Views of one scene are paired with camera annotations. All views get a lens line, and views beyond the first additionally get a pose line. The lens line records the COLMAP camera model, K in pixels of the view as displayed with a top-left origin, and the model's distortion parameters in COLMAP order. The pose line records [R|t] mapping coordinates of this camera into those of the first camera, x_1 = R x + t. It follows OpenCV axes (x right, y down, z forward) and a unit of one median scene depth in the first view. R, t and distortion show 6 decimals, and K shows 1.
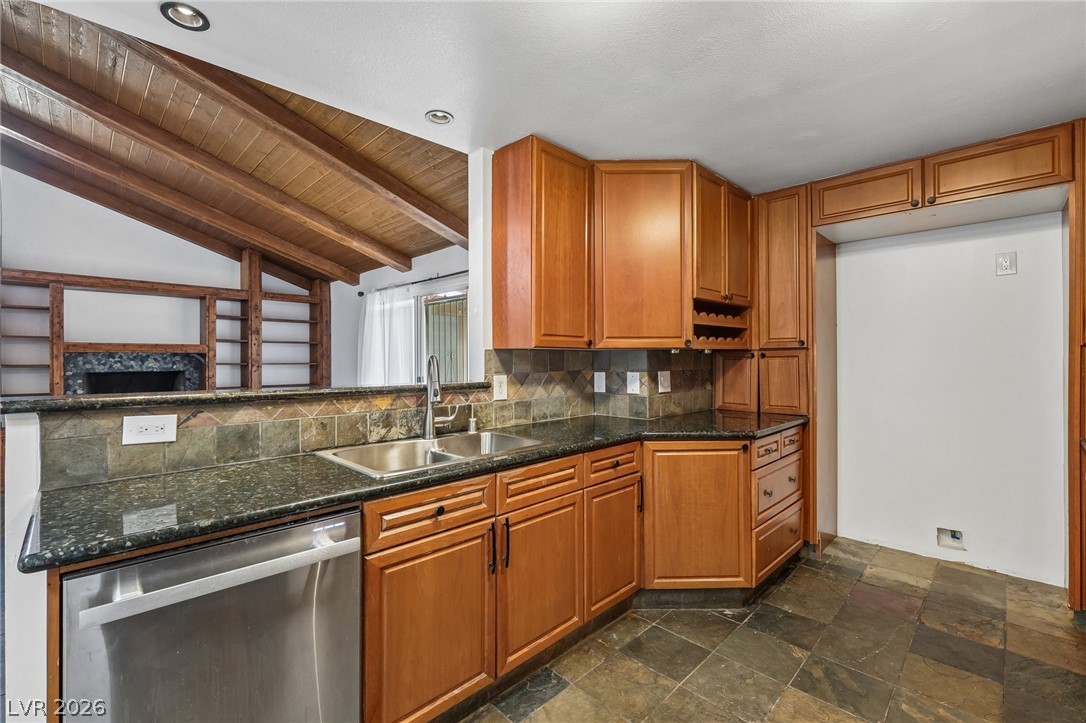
lens RADIAL K [[458.9, 0, 531.4], [0, 458.9, 358.6], [0, 0, 1]] dist [-0.001627, 0.000062]
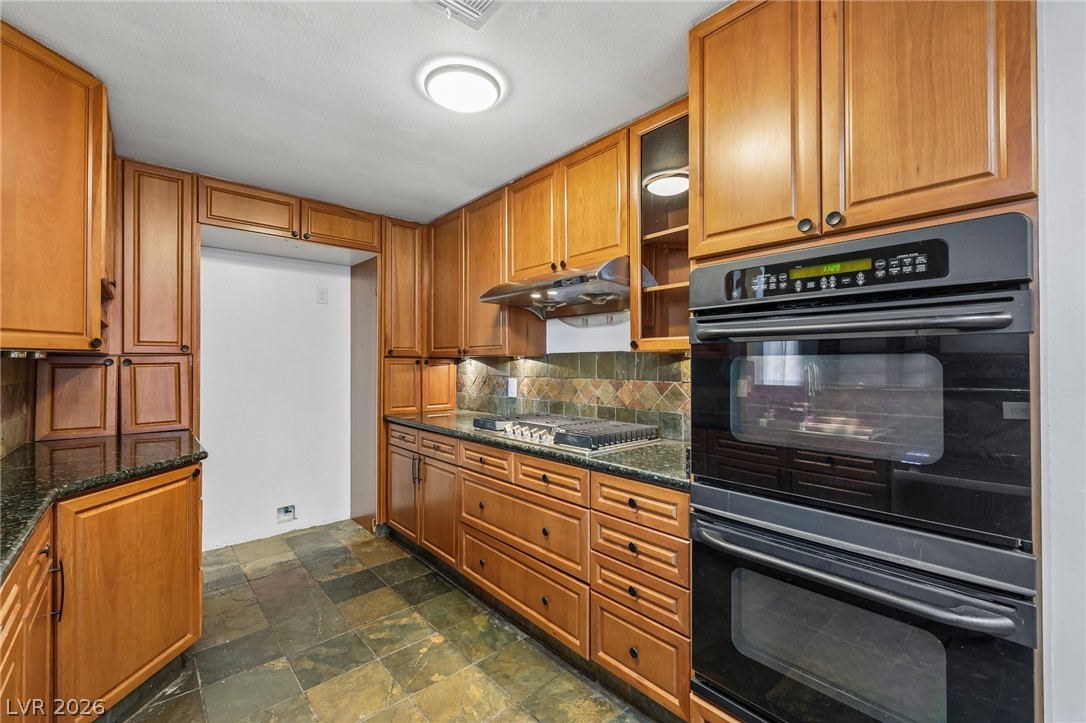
lens RADIAL K [[458.9, 0, 532.4], [0, 458.9, 359.1], [0, 0, 1]] dist [-0.001627, 0.000062]
pose [[0.061298, 0.011715, 0.998051, -0.302660], [0.003123, 0.999924, -0.011929, -0.000268], [-0.998115, 0.003848, 0.061257, 0.316708]]
